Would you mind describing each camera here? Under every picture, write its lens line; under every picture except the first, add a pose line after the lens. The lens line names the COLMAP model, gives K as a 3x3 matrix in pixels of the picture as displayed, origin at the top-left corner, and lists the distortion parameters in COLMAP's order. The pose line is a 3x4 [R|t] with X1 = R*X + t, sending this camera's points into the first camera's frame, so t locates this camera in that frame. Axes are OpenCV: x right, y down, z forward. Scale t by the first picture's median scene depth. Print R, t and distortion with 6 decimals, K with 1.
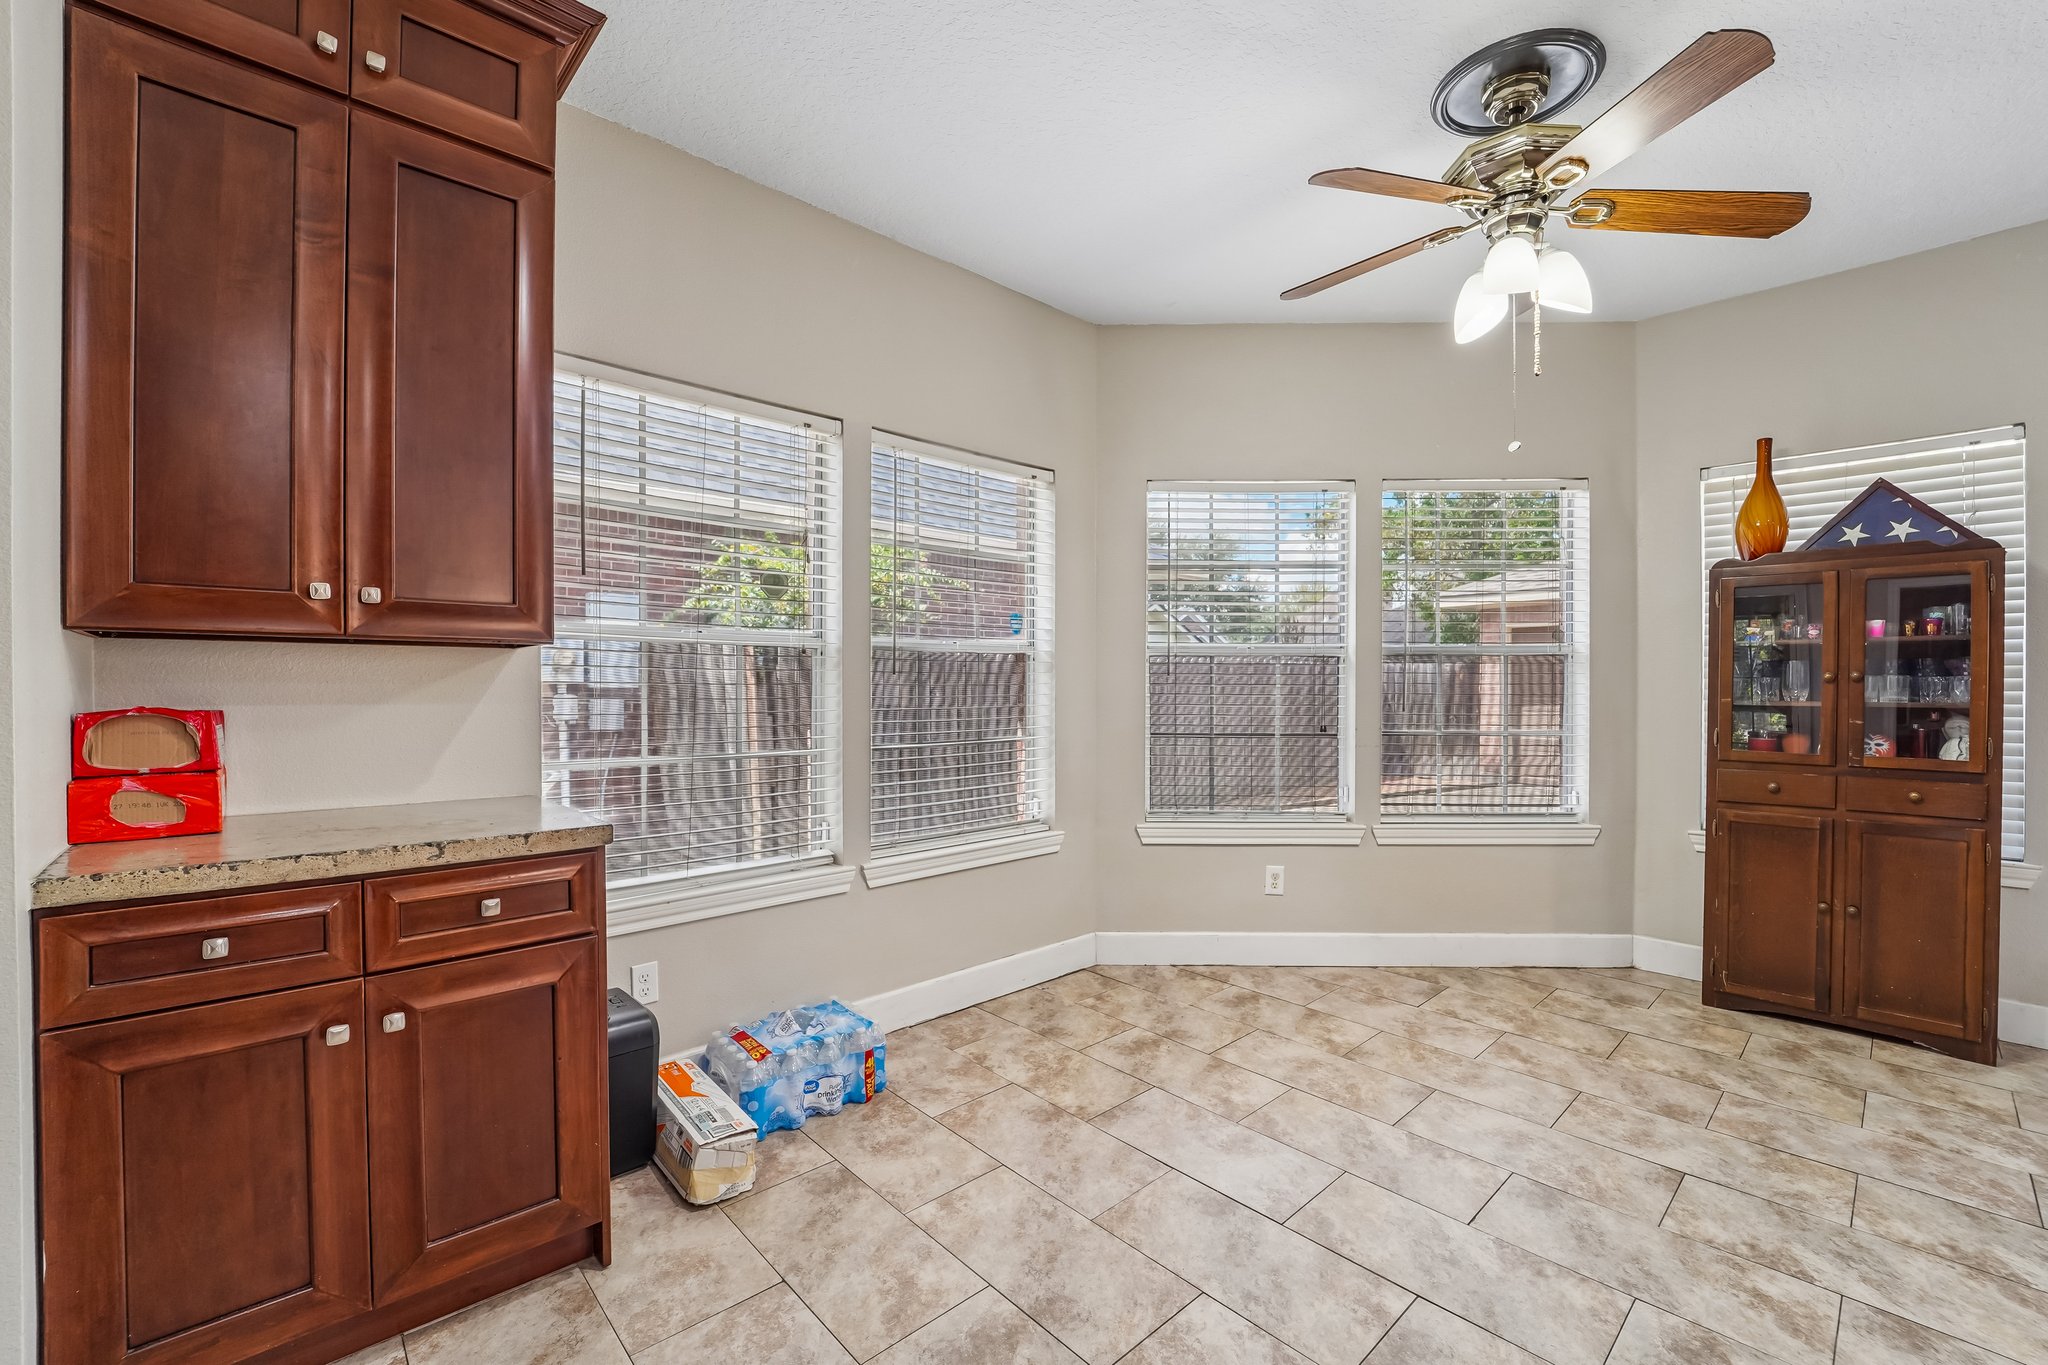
lens RADIAL K [[842.7, 0, 1025.2], [0, 842.7, 694.3], [0, 0, 1]] dist [-0.024809, 0.001089]
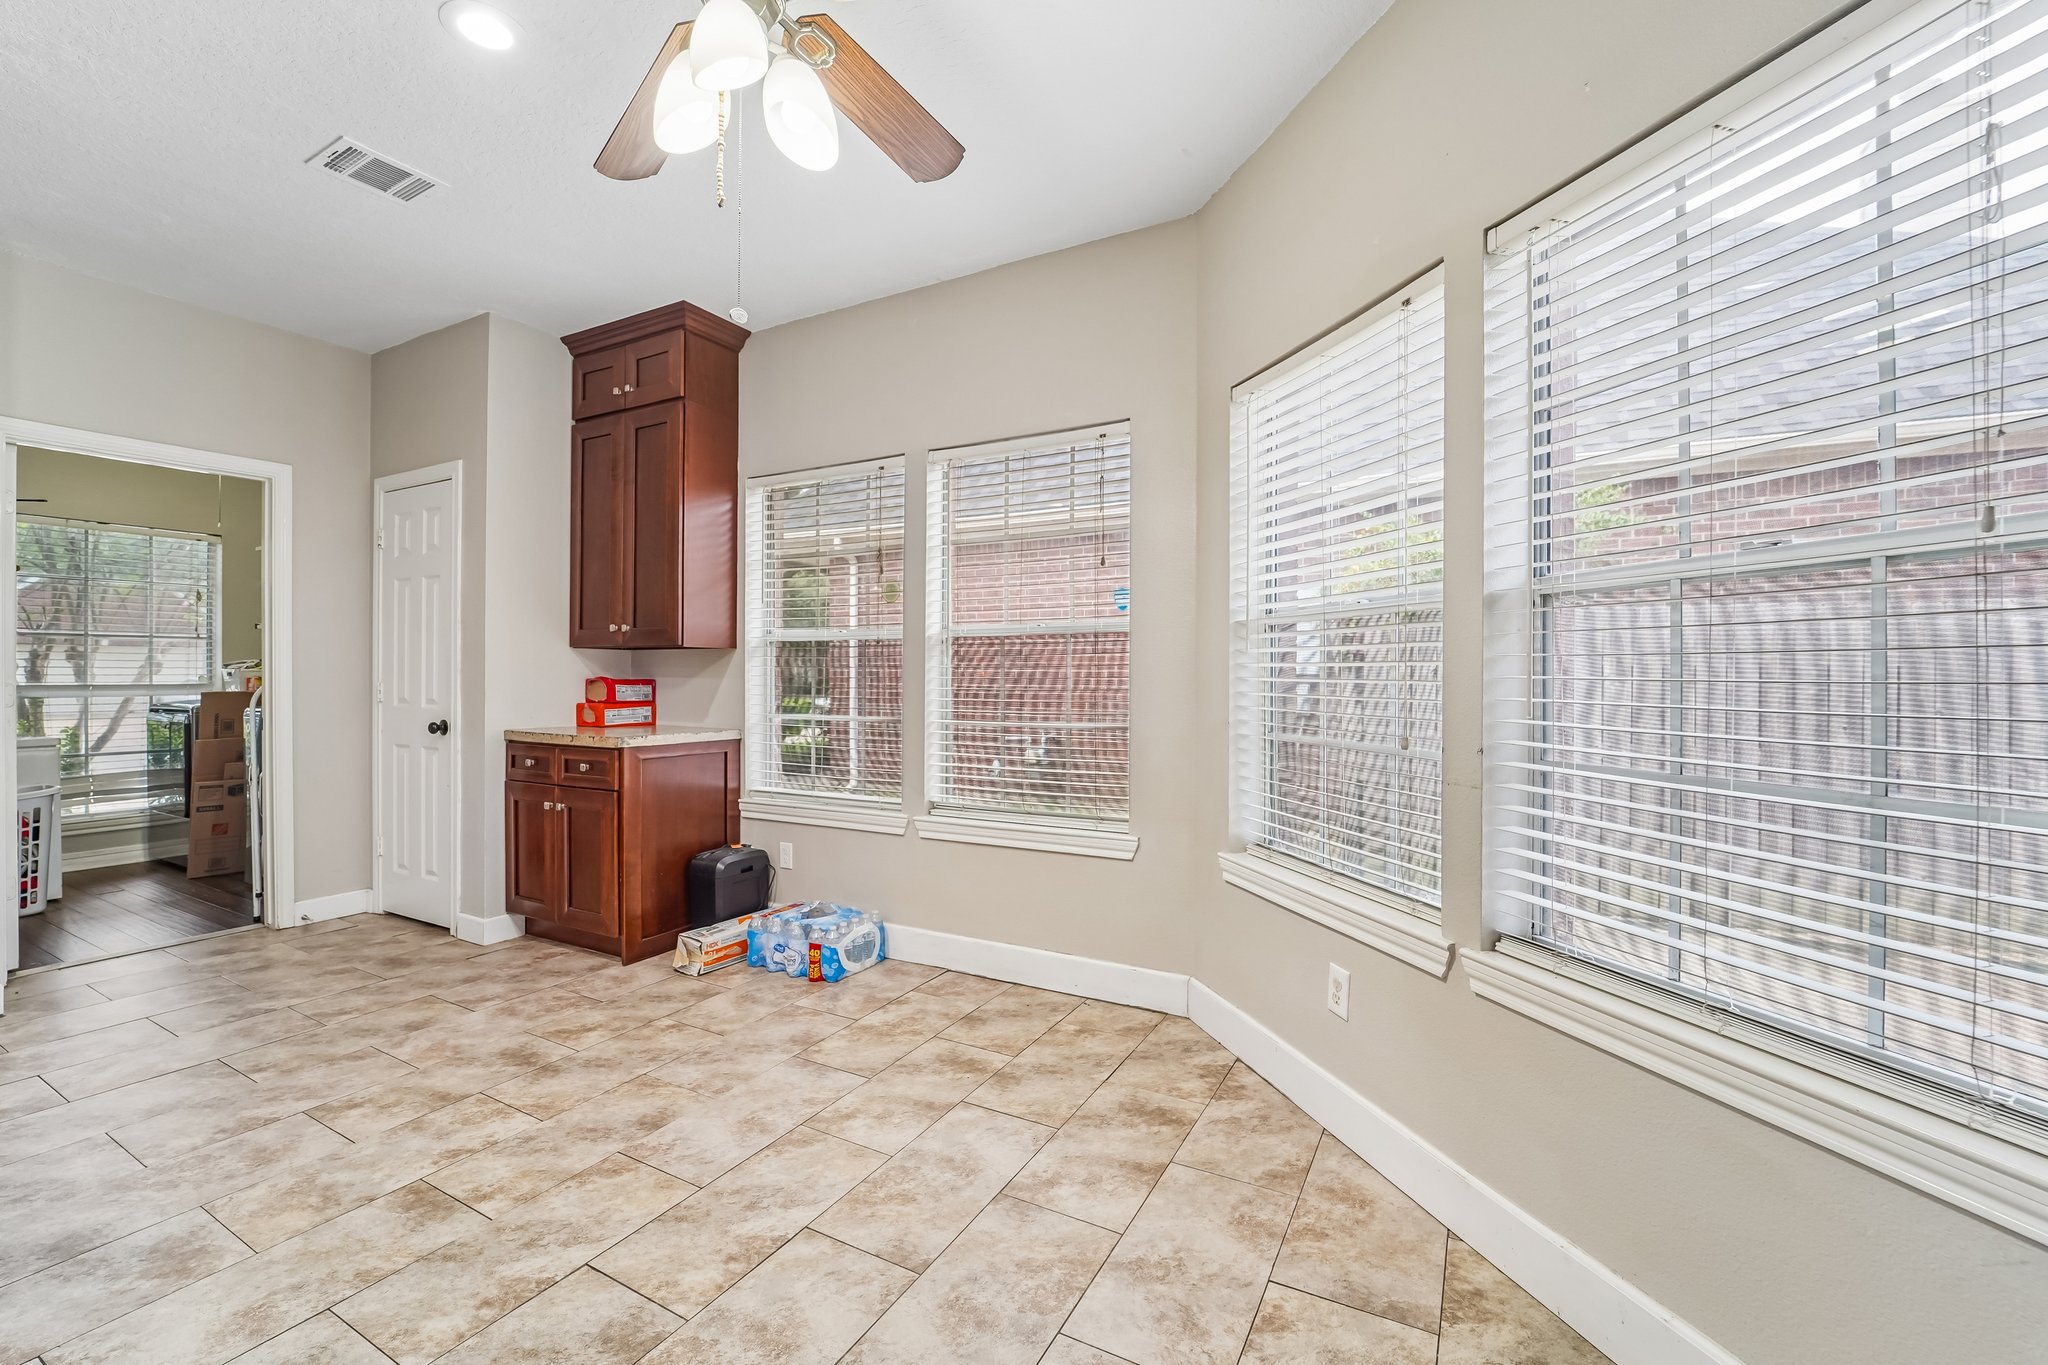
lens RADIAL K [[842.7, 0, 1020.5], [0, 842.7, 680.1], [0, 0, 1]] dist [-0.024809, 0.001089]
pose [[0.317929, 0.004959, -0.948102, 1.717782], [-0.011582, 0.999932, 0.001346, 0.006721], [0.948044, 0.010553, 0.317965, 1.300665]]
